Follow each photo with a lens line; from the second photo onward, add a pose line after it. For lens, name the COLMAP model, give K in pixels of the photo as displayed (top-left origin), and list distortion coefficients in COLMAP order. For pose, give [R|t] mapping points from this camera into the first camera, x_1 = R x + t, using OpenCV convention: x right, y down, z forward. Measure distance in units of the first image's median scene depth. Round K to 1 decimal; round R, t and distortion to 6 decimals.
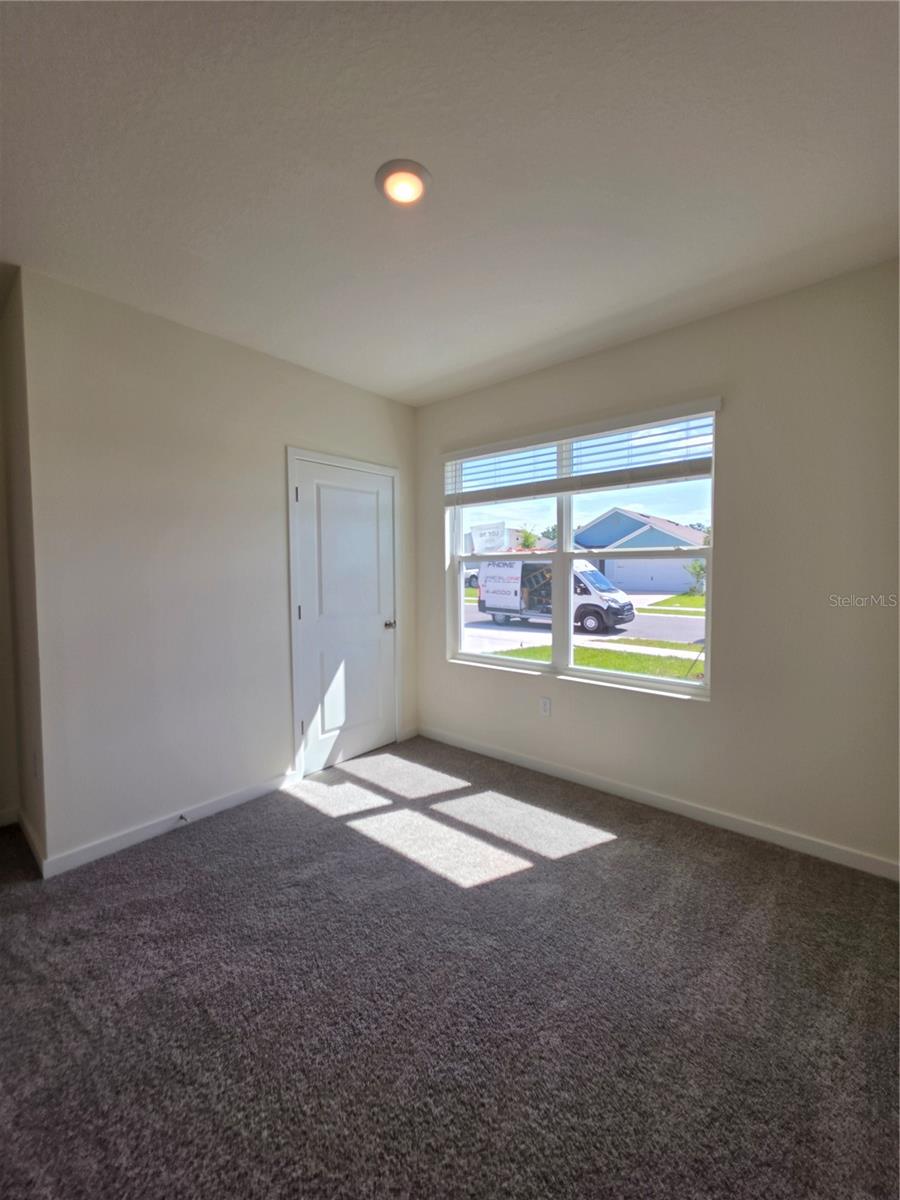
lens RADIAL K [[487.3, 0, 450.0], [0, 487.3, 600.0], [0, 0, 1]] dist [0.000298, -0.000015]
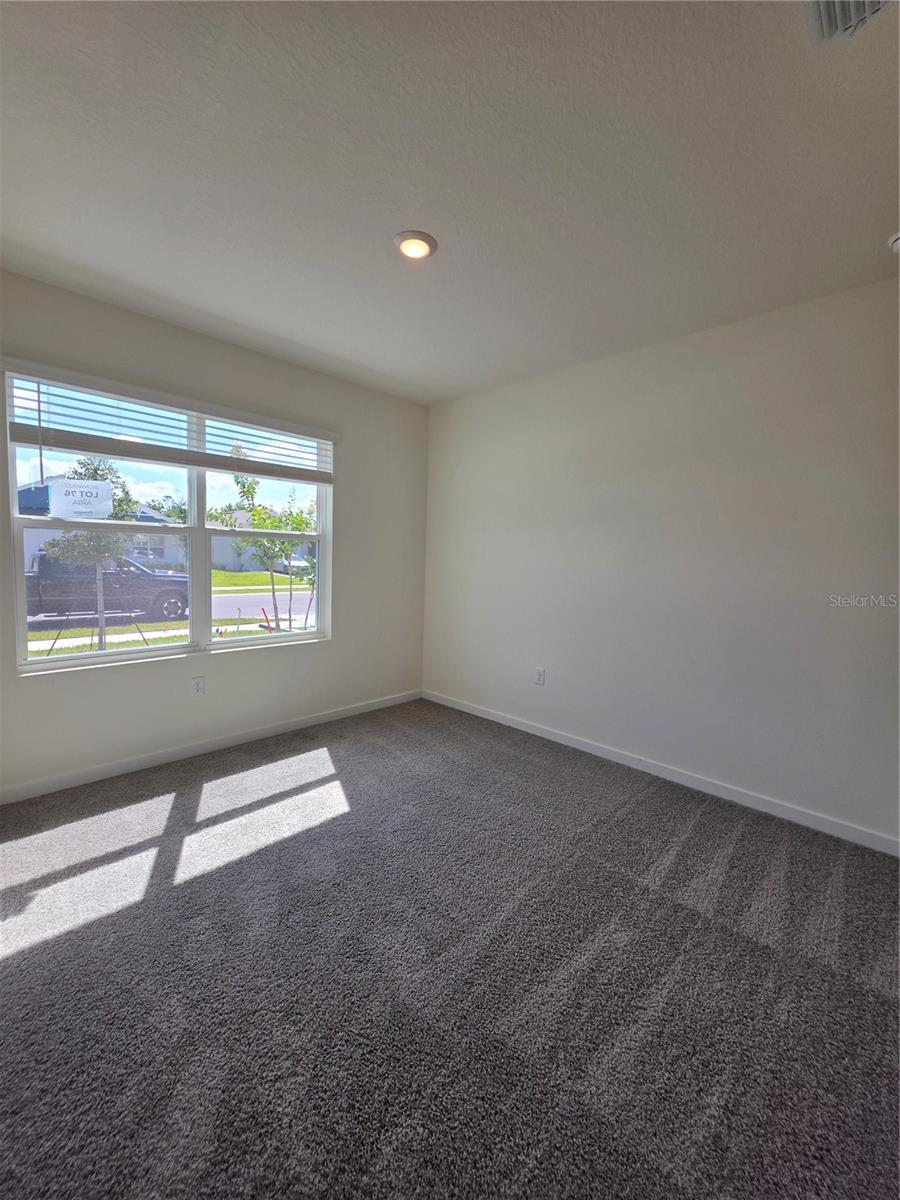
lens RADIAL K [[484.1, 0, 439.4], [0, 484.1, 594.3], [0, 0, 1]] dist [0.001043, -0.000086]
pose [[0.079565, -0.064535, 0.994739, -0.831997], [0.048963, 0.996951, 0.060762, 0.003177], [-0.995626, 0.043871, 0.082482, 0.508735]]
